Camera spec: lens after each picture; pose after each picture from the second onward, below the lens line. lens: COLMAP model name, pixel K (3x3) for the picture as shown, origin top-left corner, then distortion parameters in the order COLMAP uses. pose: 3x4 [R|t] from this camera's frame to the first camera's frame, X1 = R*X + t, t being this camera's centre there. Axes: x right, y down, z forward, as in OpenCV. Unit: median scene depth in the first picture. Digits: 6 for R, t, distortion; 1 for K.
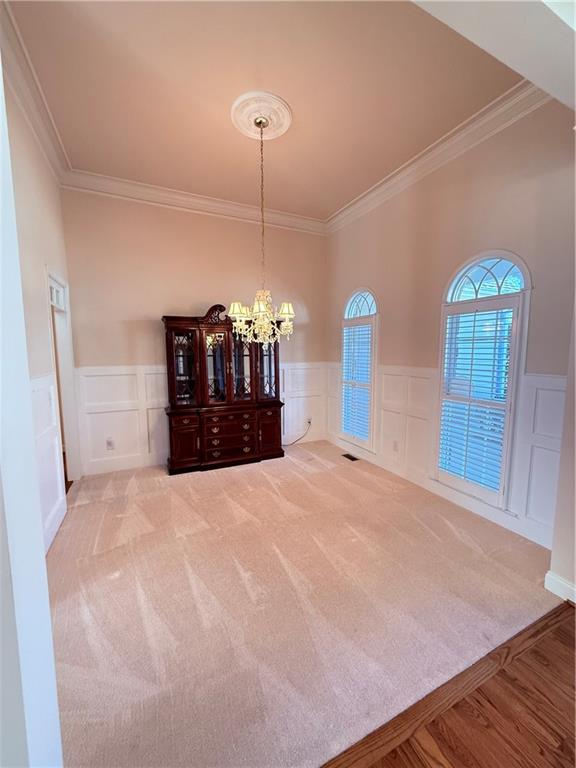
lens RADIAL K [[306.2, 0, 288.9], [0, 306.2, 380.3], [0, 0, 1]] dist [0.006207, 0.000135]
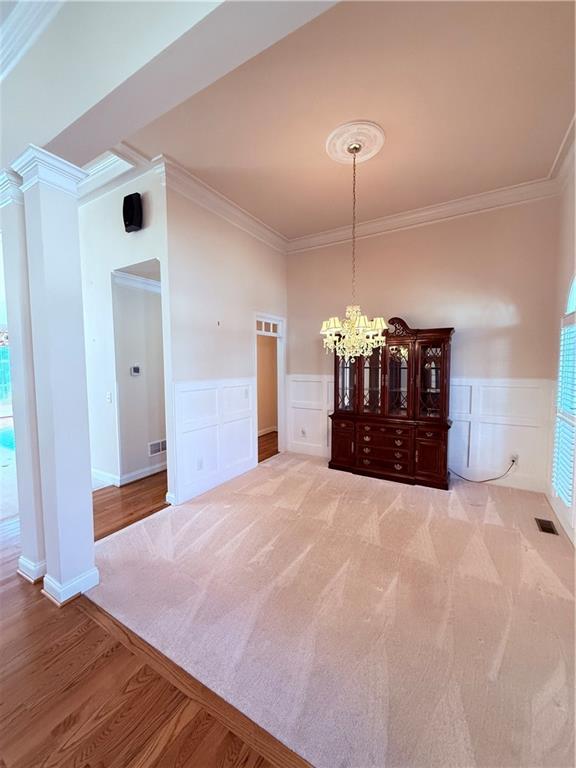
lens RADIAL K [[304.8, 0, 289.7], [0, 304.8, 380.6], [0, 0, 1]] dist [-0.000868, -0.000320]
pose [[0.564858, 0.048666, -0.823752, 0.503880], [-0.080035, 0.996784, 0.004008, -0.020296], [0.821297, 0.063665, 0.566937, 0.200481]]
